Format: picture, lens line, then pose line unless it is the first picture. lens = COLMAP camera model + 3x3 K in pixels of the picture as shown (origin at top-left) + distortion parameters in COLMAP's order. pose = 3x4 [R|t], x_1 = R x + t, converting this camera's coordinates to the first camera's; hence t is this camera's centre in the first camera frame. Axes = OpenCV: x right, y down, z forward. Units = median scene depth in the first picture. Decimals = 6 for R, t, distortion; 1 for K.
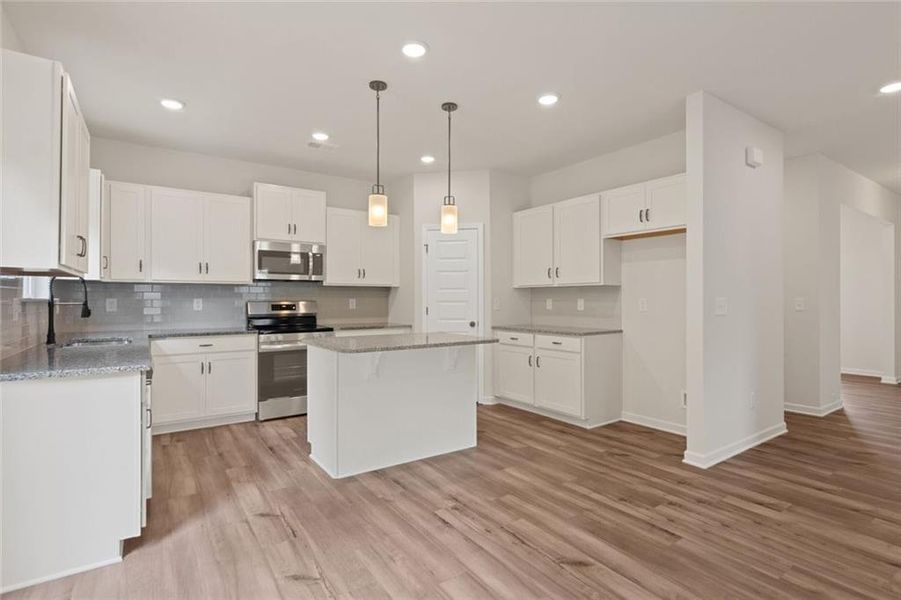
lens RADIAL K [[442.6, 0, 450.5], [0, 442.6, 300.0], [0, 0, 1]] dist [0.000004, -0.000118]
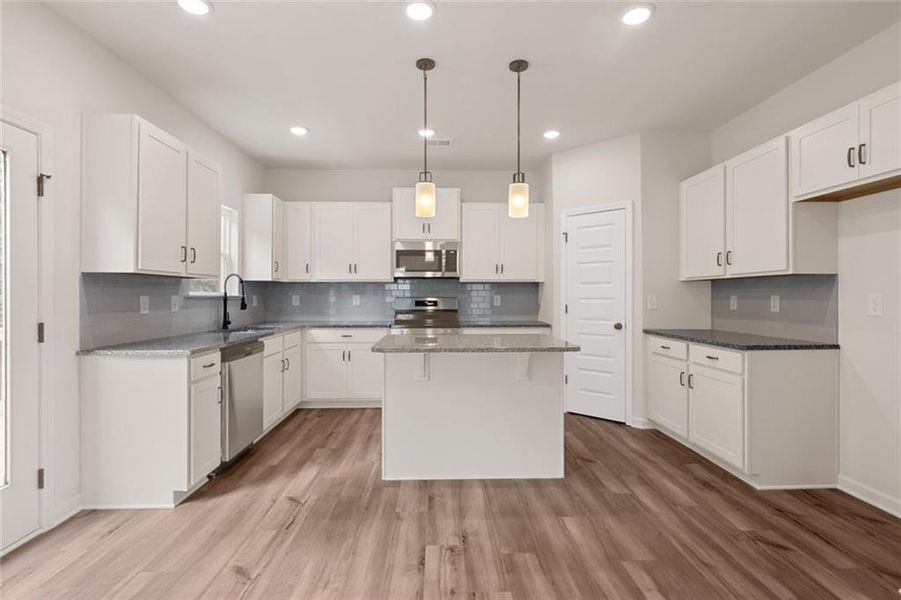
lens RADIAL K [[435.5, 0, 450.3], [0, 435.5, 296.3], [0, 0, 1]] dist [-0.000706, -0.000100]
pose [[0.841031, 0.000902, -0.540986, 0.267607], [-0.000713, 1.000000, 0.000559, -0.000750], [0.540987, -0.000084, 0.841031, 0.189328]]
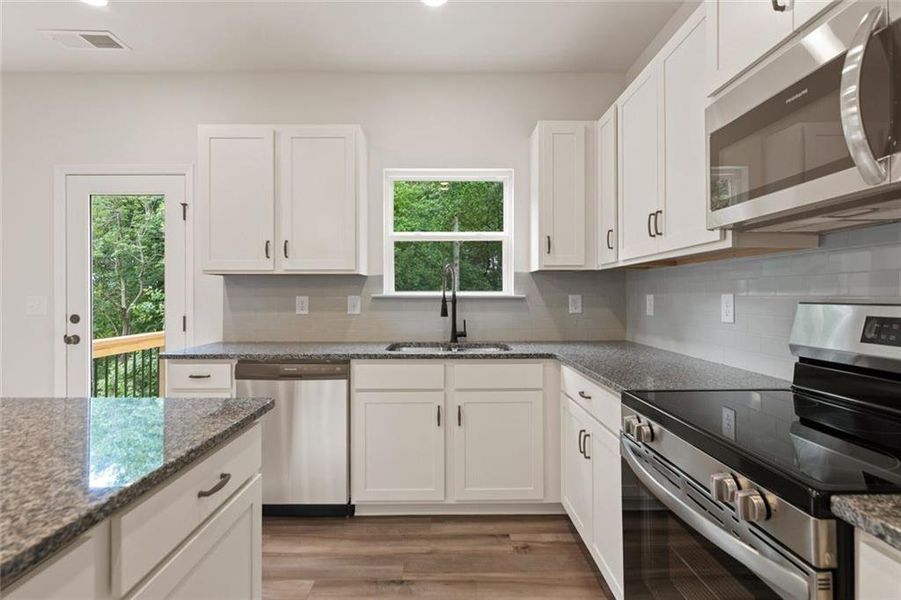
lens RADIAL K [[435.5, 0, 450.3], [0, 435.5, 296.3], [0, 0, 1]] dist [-0.000706, -0.000100]
pose [[-0.561054, -0.001126, -0.827778, -0.090085], [-0.002416, 0.999997, 0.000278, -0.000935], [0.827776, 0.002156, -0.561055, 1.084626]]
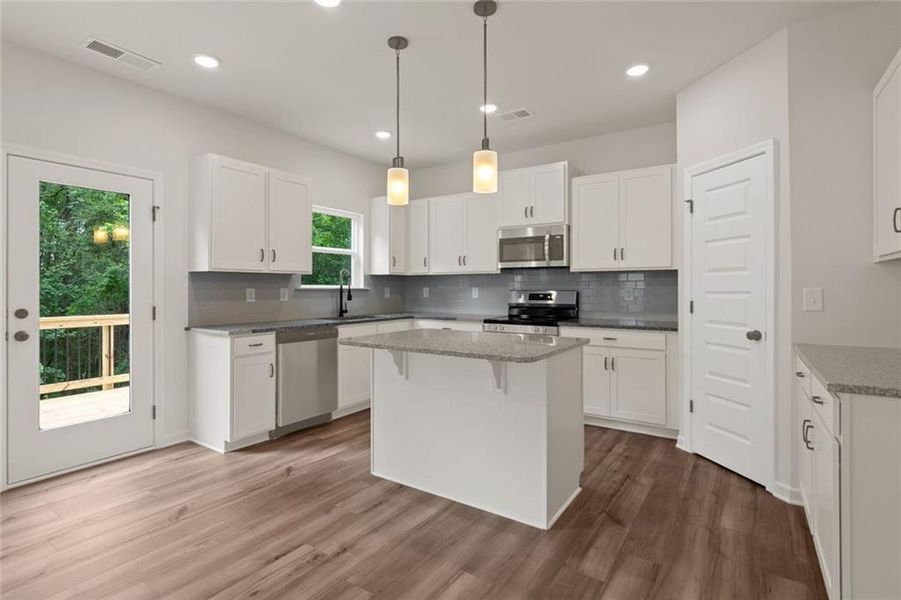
lens RADIAL K [[446.9, 0, 447.3], [0, 446.9, 287.3], [0, 0, 1]] dist [-0.000277, 0.000117]
pose [[0.363888, -0.001851, -0.931441, 0.495928], [-0.000991, 0.999997, -0.002375, -0.001382], [0.931442, 0.001788, 0.363885, 0.554505]]
